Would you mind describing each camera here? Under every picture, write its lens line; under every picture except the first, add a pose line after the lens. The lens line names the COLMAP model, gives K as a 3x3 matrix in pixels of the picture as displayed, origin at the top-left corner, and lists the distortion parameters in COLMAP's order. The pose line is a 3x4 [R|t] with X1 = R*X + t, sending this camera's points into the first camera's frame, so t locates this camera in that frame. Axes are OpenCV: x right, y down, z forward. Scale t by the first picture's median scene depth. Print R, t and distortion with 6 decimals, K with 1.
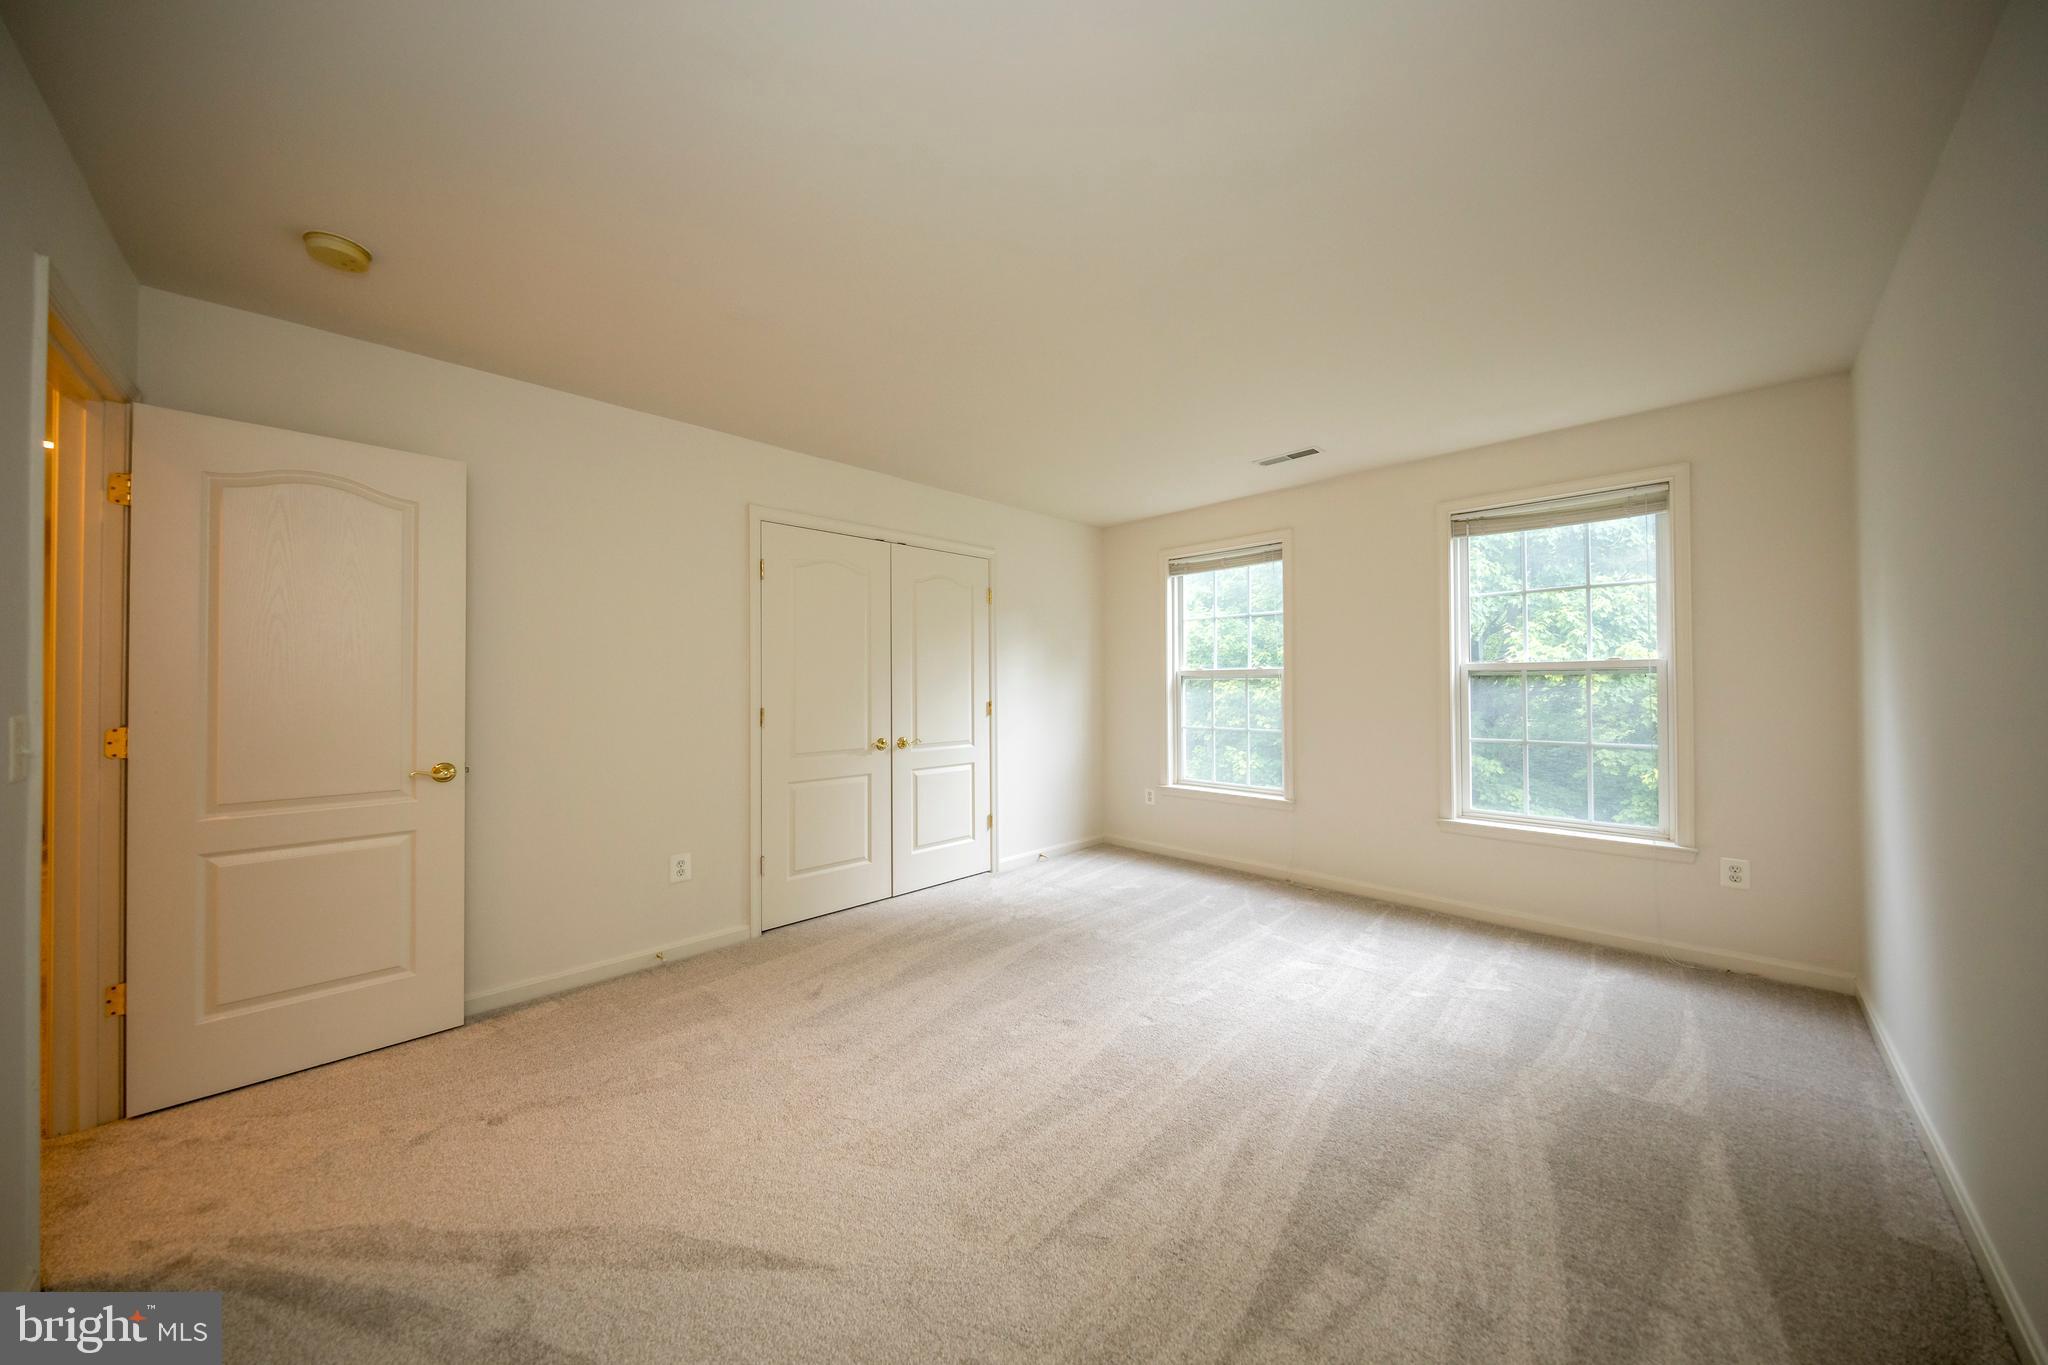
lens RADIAL K [[678.8, 0, 995.3], [0, 678.8, 678.2], [0, 0, 1]] dist [0.000930, -0.000062]
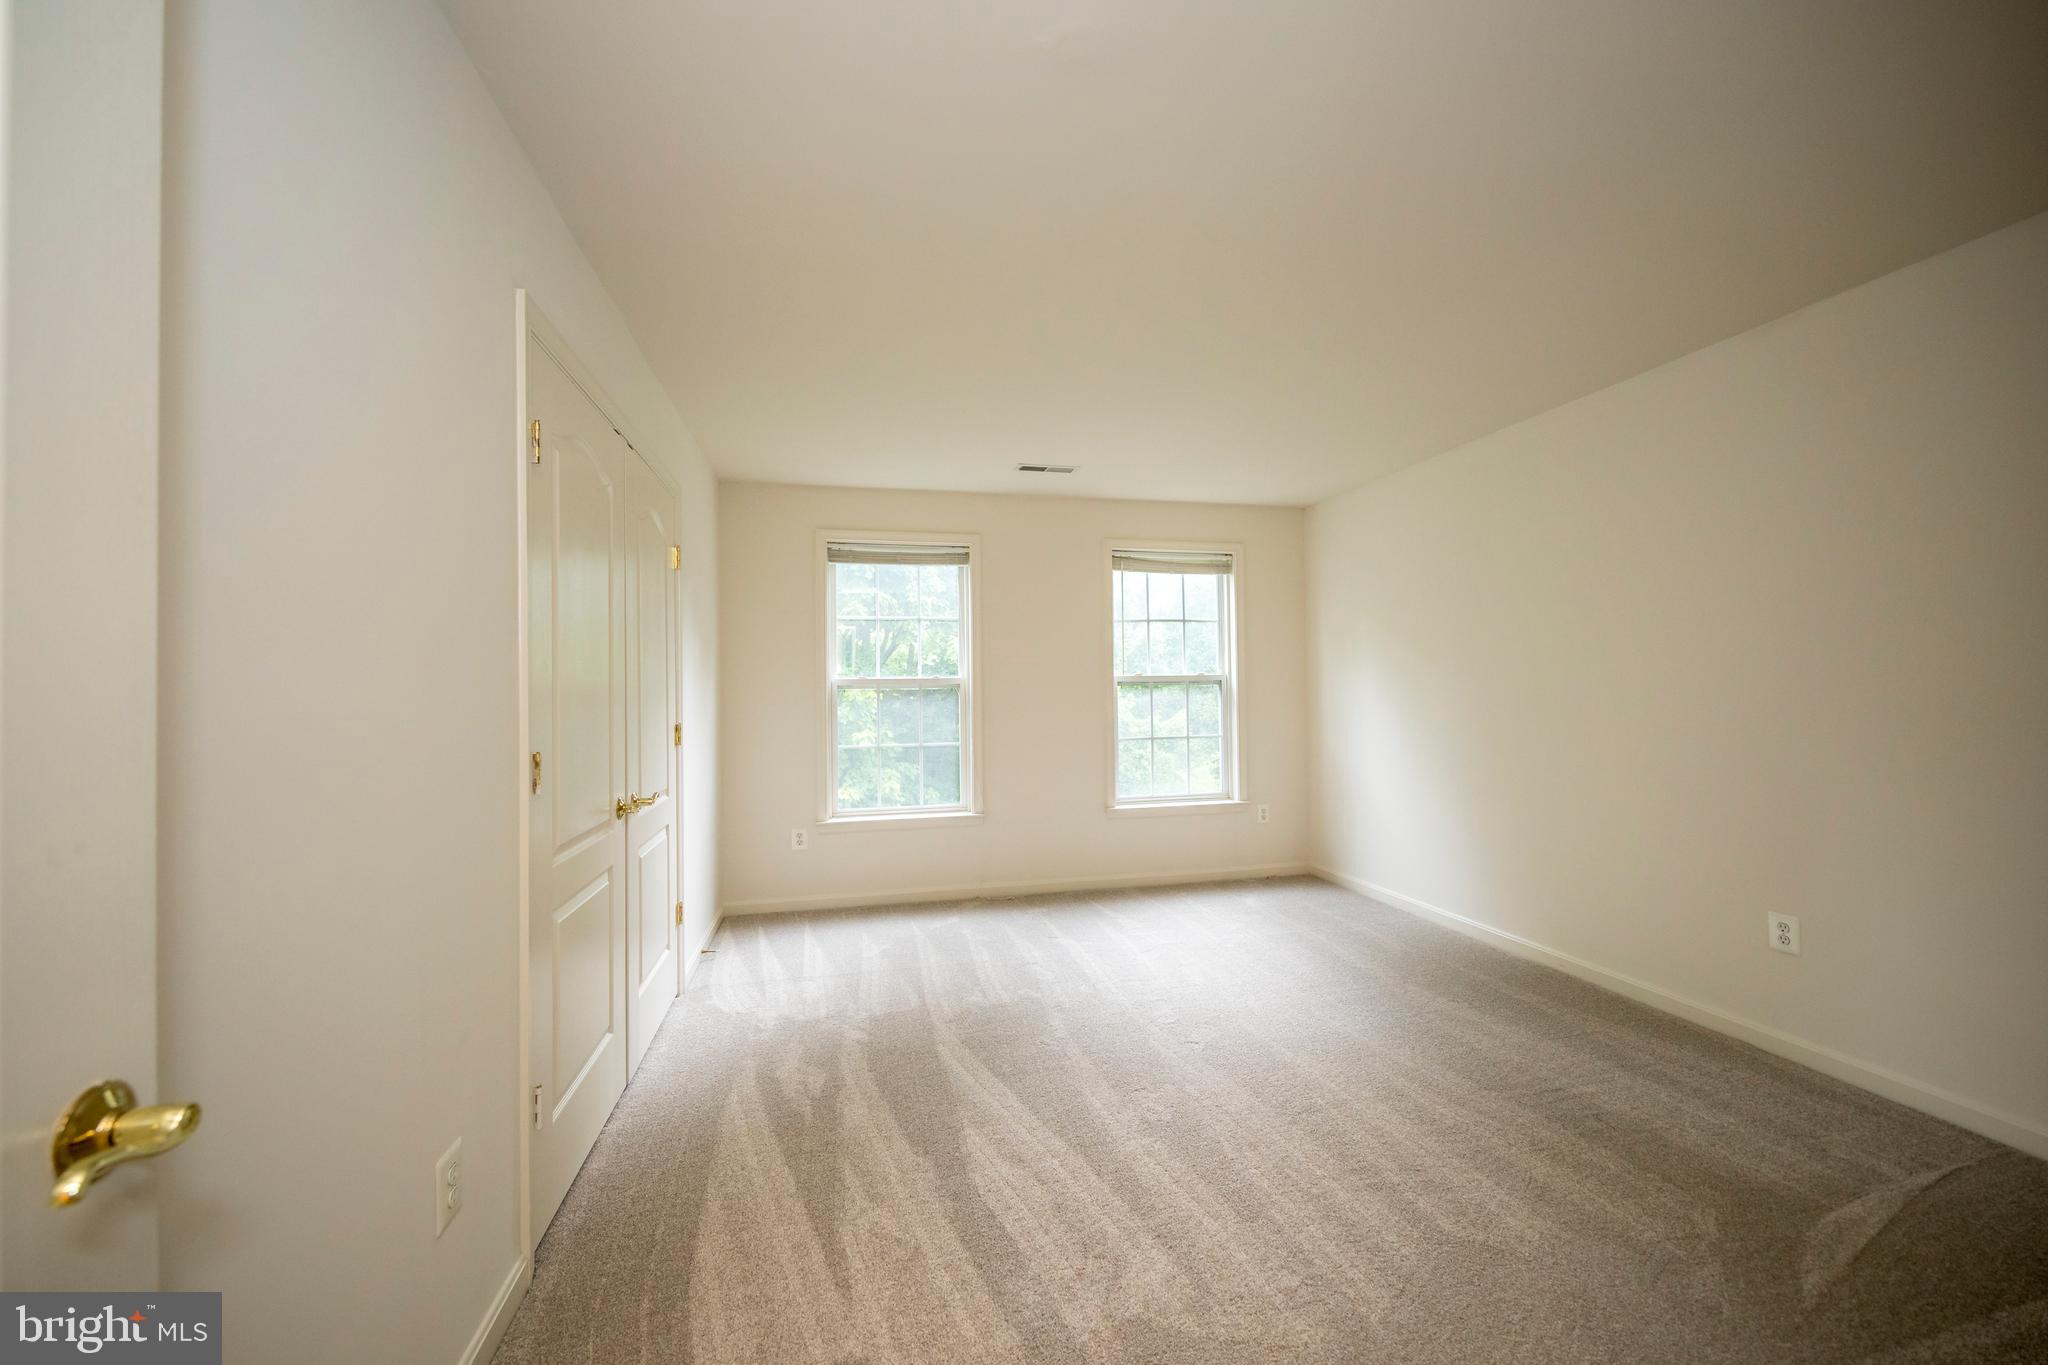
lens RADIAL K [[777.6, 0, 1020.5], [0, 777.6, 679.4], [0, 0, 1]] dist [0.004114, -0.000252]
pose [[0.510492, 0.018107, 0.859692, -0.566867], [0.003649, 0.999724, -0.023223, 0.015010], [-0.859875, 0.014992, 0.510285, 0.438038]]
